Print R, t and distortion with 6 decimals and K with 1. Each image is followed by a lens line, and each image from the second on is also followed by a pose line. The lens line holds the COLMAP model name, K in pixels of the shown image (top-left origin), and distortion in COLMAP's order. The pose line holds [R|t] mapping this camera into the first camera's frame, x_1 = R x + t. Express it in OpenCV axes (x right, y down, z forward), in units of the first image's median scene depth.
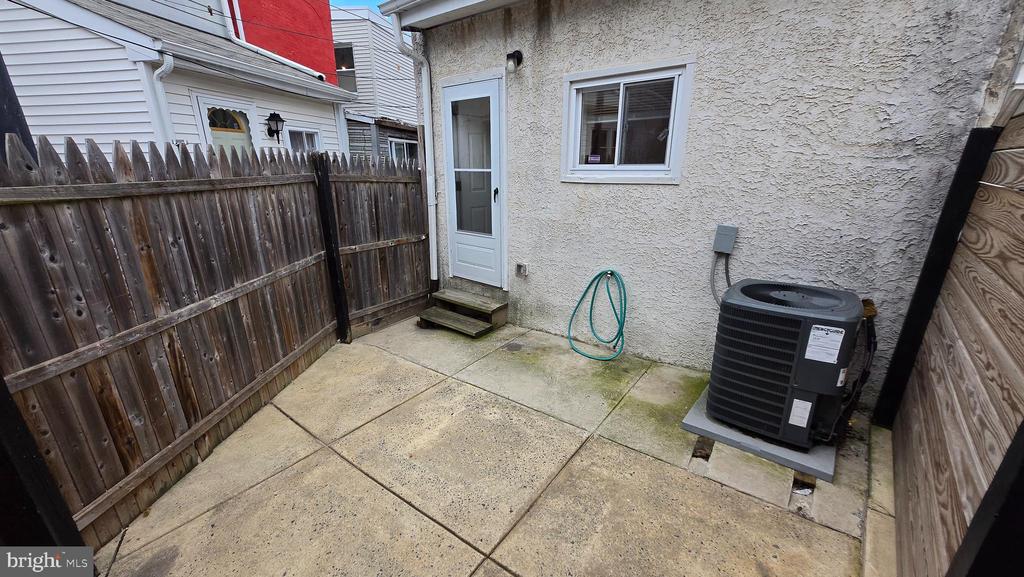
lens RADIAL K [[401.4, 0, 505.3], [0, 401.4, 291.4], [0, 0, 1]] dist [-0.000186, -0.000131]
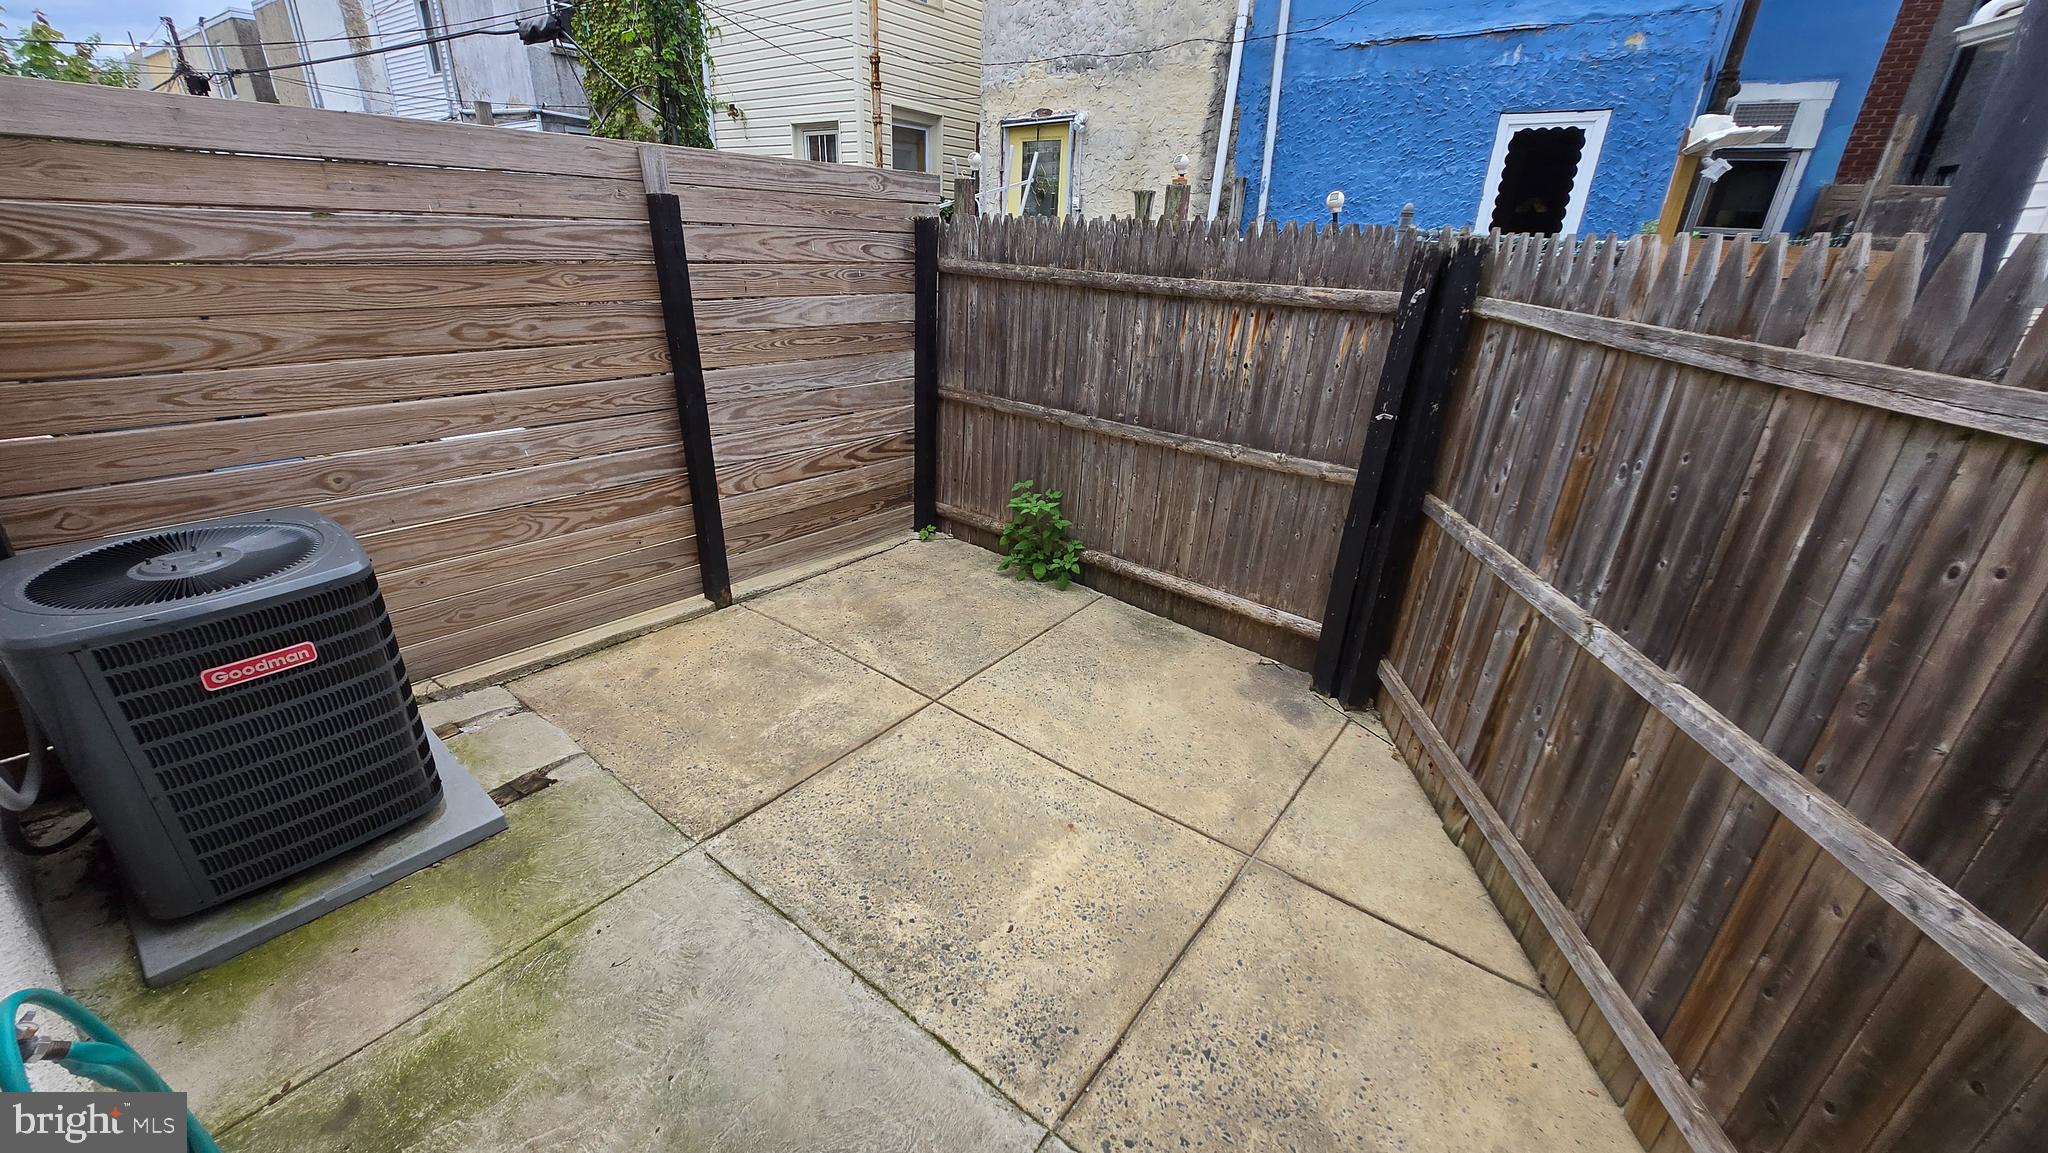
lens RADIAL K [[802.8, 0, 1010.7], [0, 802.8, 582.4], [0, 0, 1]] dist [-0.000186, -0.000131]
pose [[-0.999521, -0.025157, -0.017998, -0.129573], [-0.030764, 0.747752, 0.663265, -0.543662], [-0.003228, 0.663501, -0.748168, 1.602847]]
